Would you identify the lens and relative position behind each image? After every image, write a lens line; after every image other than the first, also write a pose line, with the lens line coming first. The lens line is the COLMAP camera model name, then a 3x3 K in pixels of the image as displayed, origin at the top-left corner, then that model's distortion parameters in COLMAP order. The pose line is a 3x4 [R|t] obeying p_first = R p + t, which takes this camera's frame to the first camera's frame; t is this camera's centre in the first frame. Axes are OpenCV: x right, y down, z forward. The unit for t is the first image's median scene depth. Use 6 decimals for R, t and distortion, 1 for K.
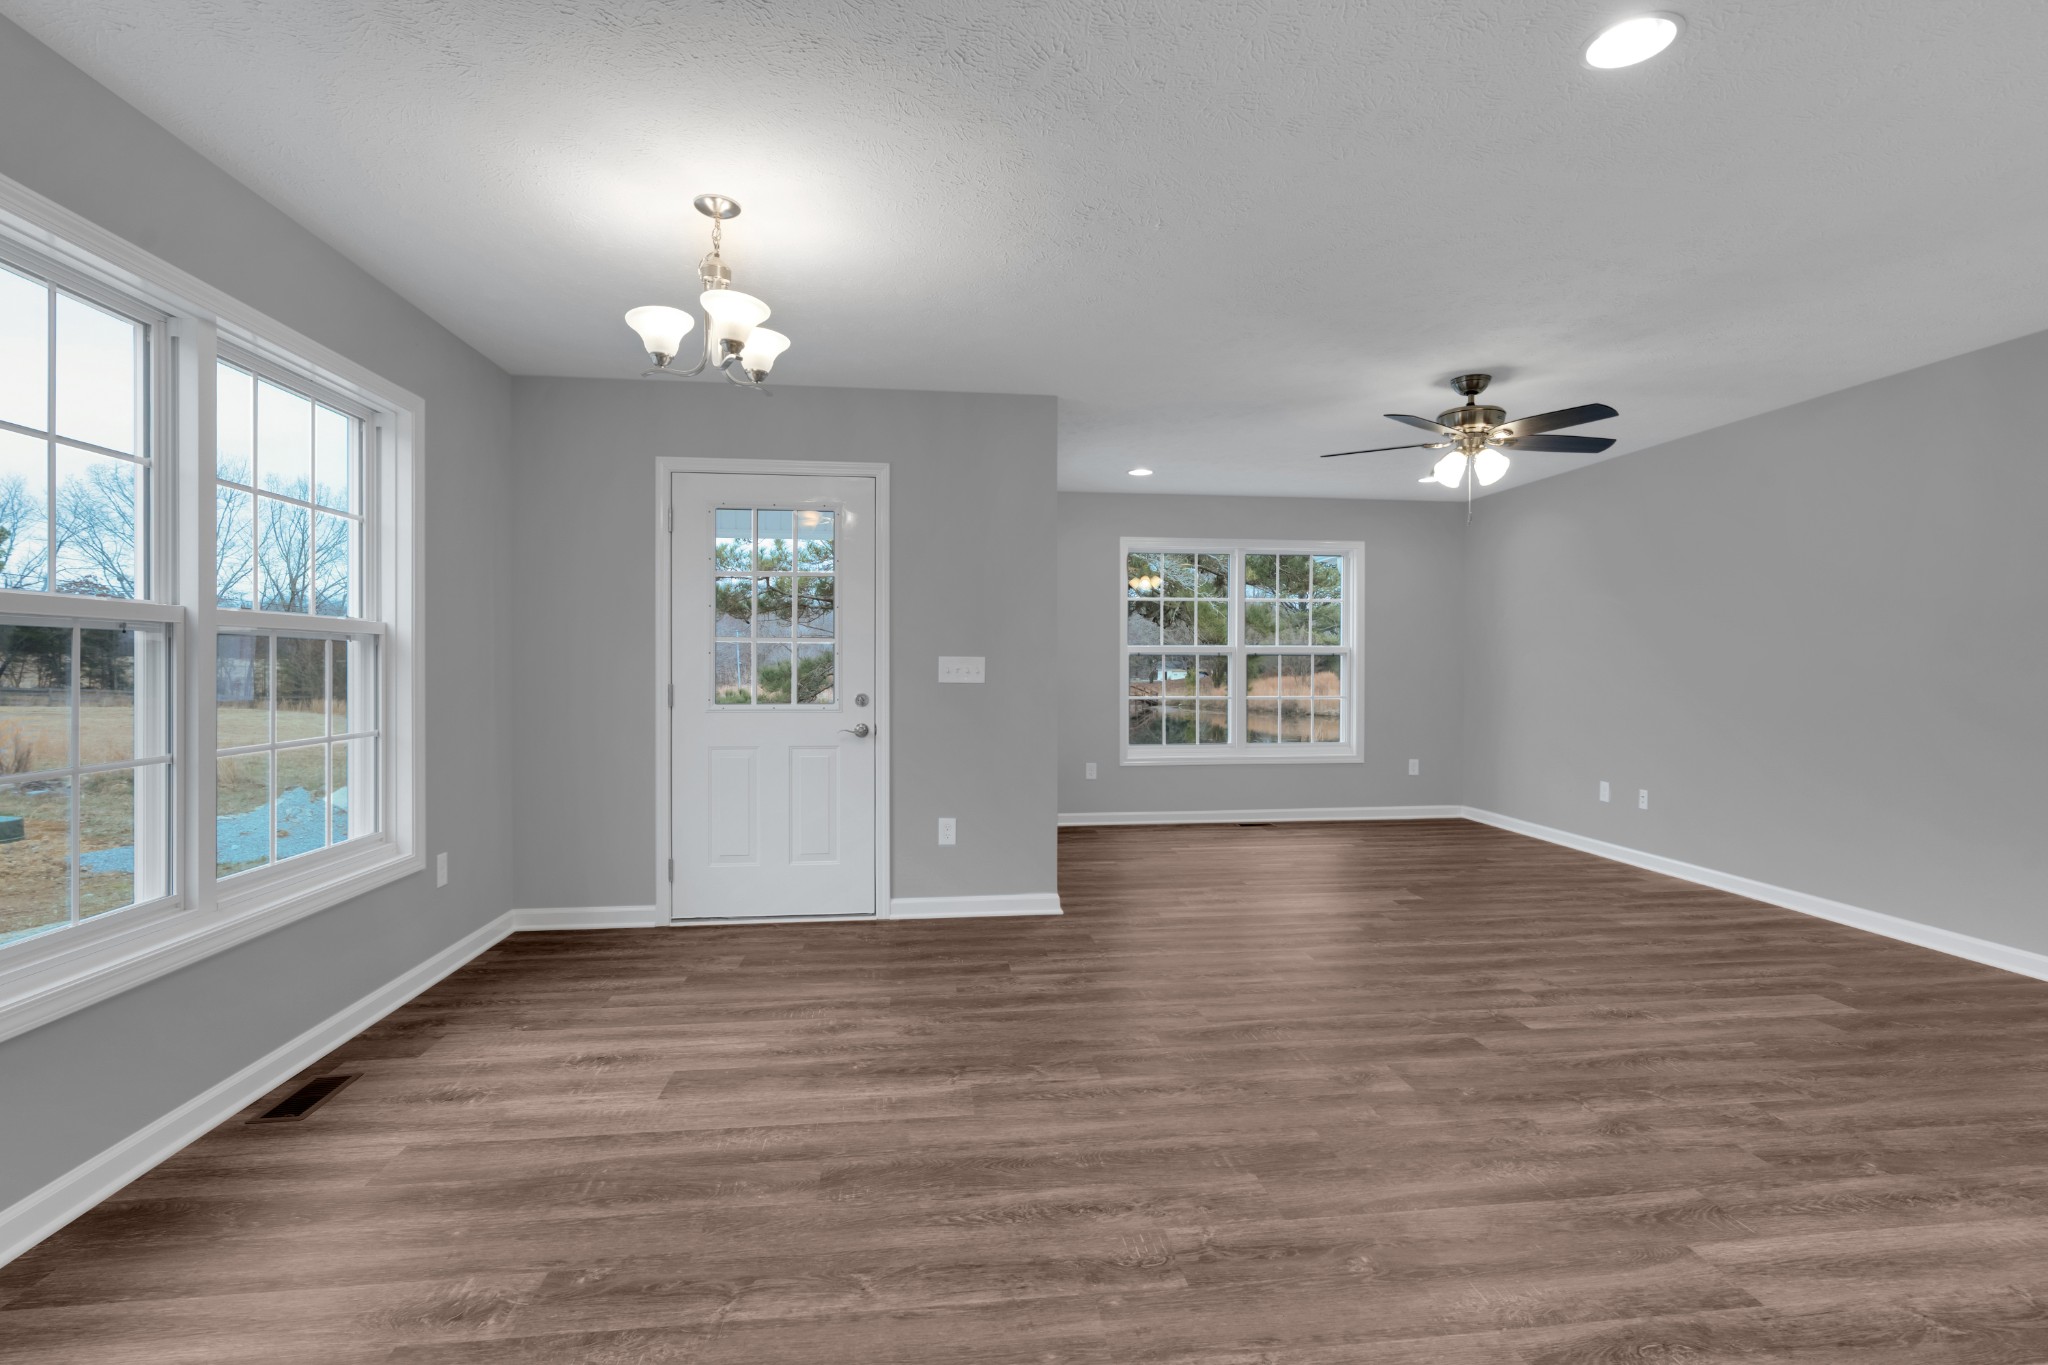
lens RADIAL K [[938.7, 0, 1040.9], [0, 938.7, 668.3], [0, 0, 1]] dist [-0.003867, 0.001114]
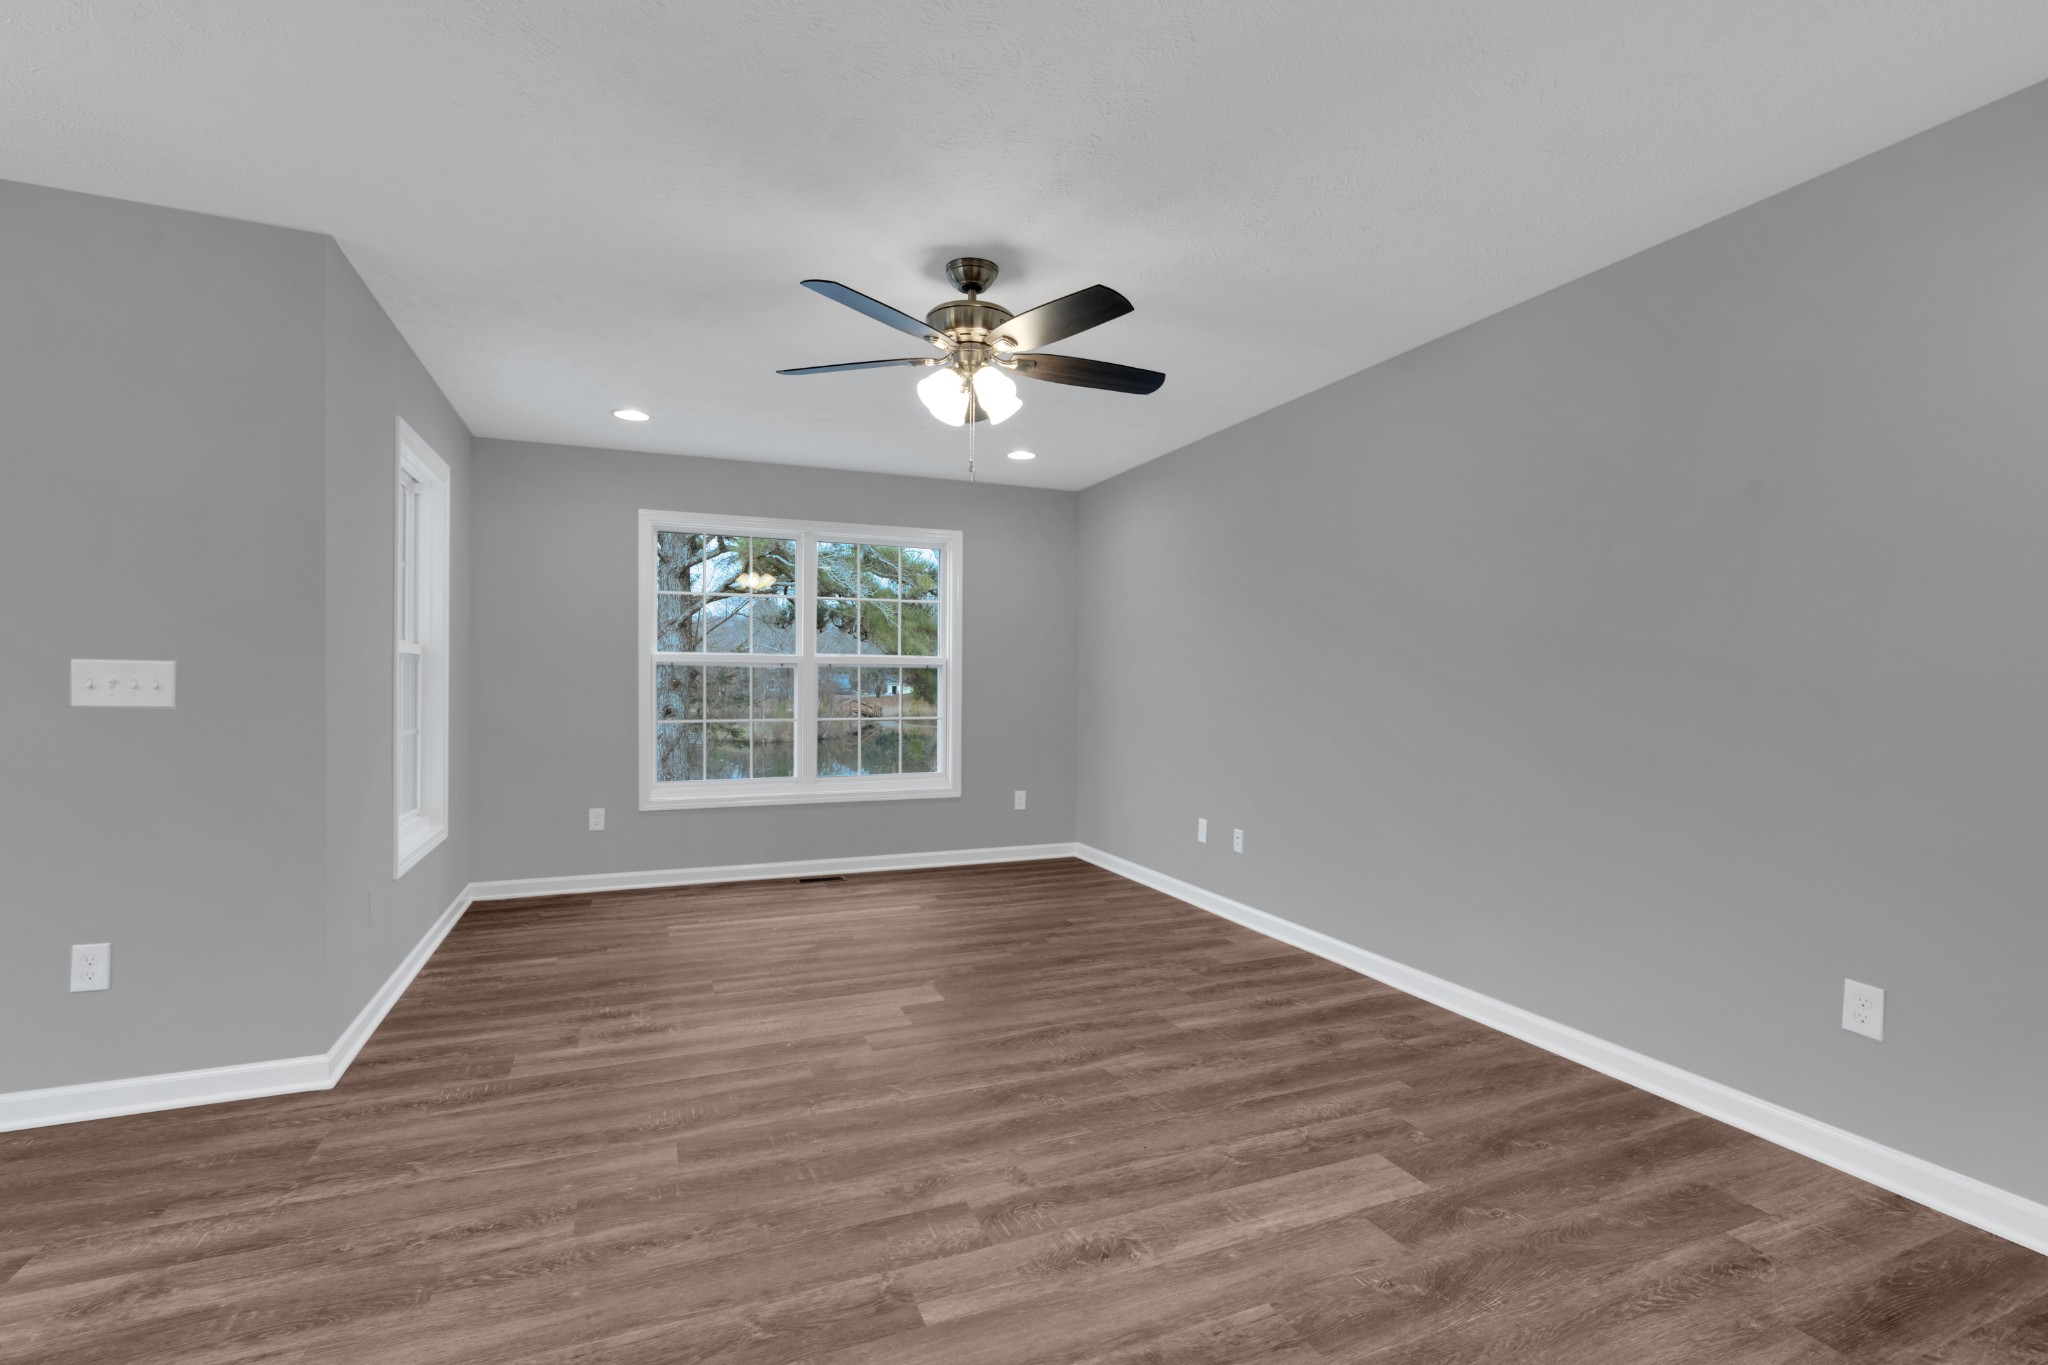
lens RADIAL K [[928.1, 0, 1032.4], [0, 928.1, 680.5], [0, 0, 1]] dist [-0.007322, 0.001525]
pose [[0.963072, 0.005996, 0.269177, 0.327309], [-0.005453, 0.999981, -0.002768, -0.001495], [-0.269189, 0.001198, 0.963087, 0.337637]]
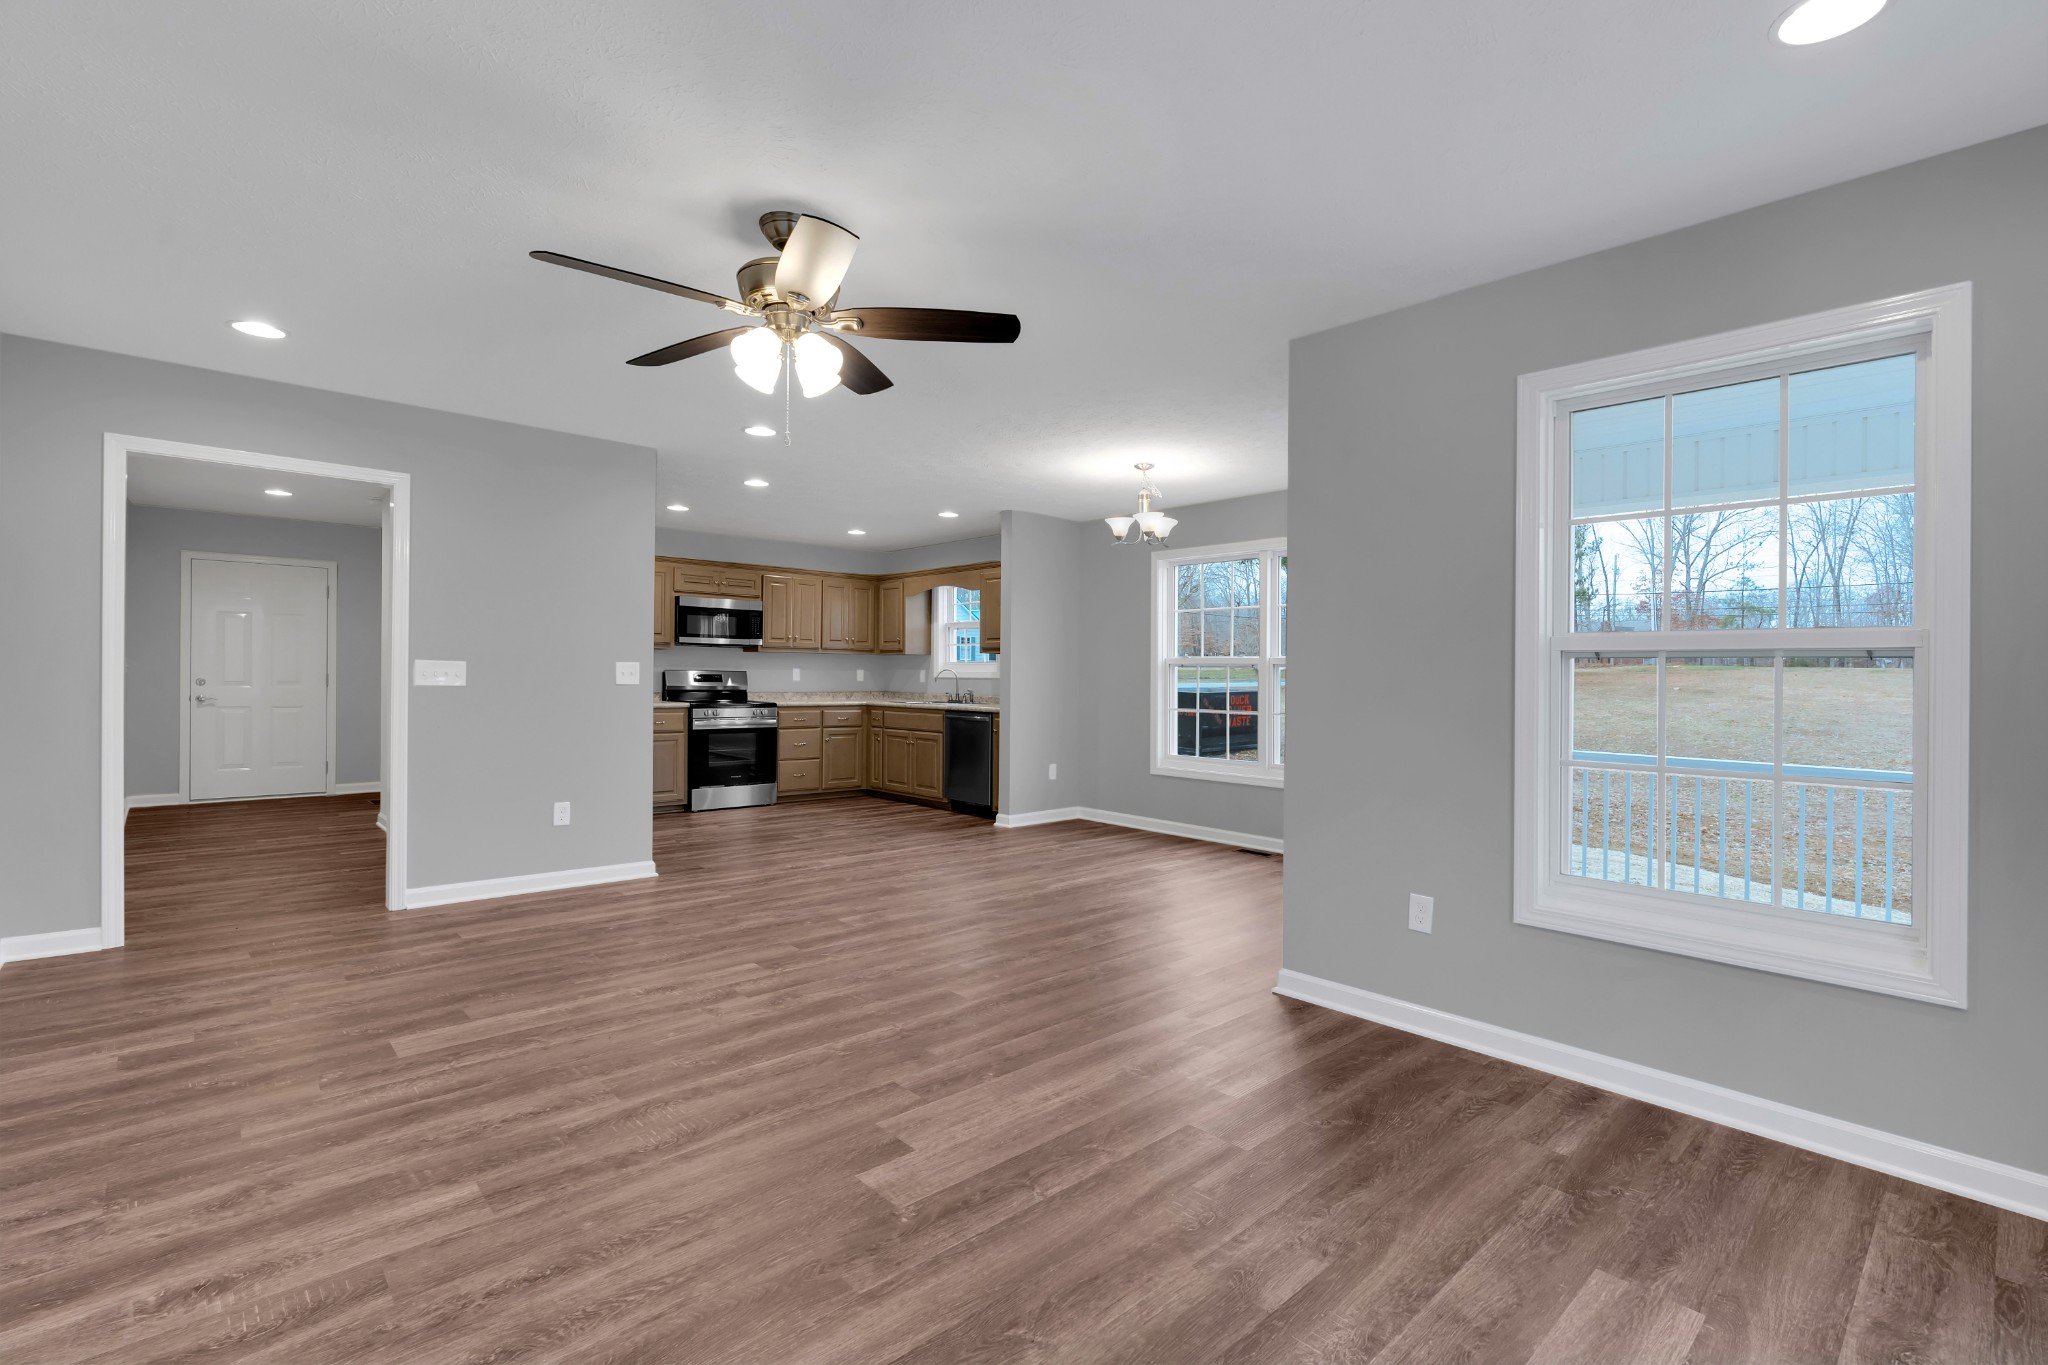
lens RADIAL K [[928.1, 0, 1032.4], [0, 928.1, 680.5], [0, 0, 1]] dist [-0.007322, 0.001525]
pose [[-0.811532, -0.008924, -0.584240, 0.714174], [-0.015819, 0.999852, 0.006701, -0.002866], [0.584094, 0.014681, -0.811553, 1.669897]]
